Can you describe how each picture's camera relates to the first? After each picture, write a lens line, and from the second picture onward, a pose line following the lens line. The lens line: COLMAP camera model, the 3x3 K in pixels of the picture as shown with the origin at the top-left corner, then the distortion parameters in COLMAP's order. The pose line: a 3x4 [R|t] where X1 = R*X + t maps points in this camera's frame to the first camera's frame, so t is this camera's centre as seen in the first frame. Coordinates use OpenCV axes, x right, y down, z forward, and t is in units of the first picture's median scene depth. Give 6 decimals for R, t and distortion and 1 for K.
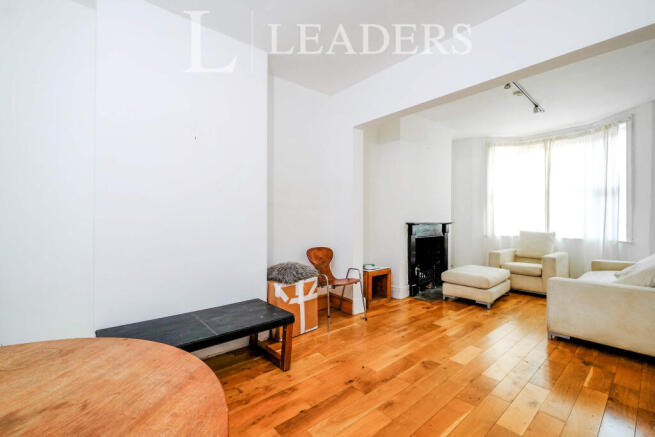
lens RADIAL K [[286.8, 0, 339.6], [0, 286.8, 218.9], [0, 0, 1]] dist [-0.000596, -0.000100]
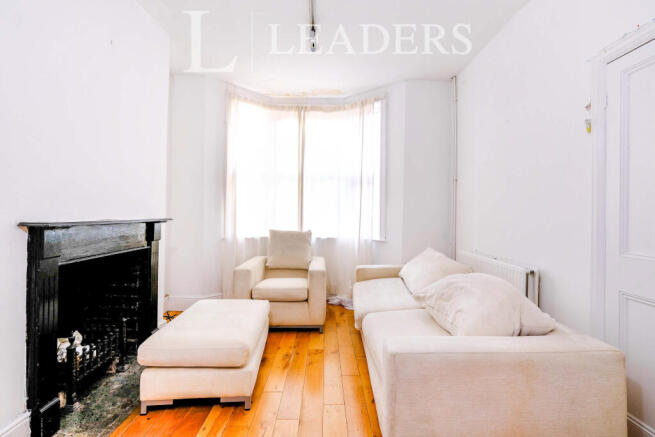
lens RADIAL K [[319.3, 0, 326.3], [0, 319.3, 211.6], [0, 0, 1]] dist [-0.002834, -0.000392]
pose [[0.675171, 0.010728, 0.737583, 0.172348], [-0.010552, 0.999932, -0.004884, -0.000733], [-0.737586, -0.004485, 0.675238, 0.431674]]
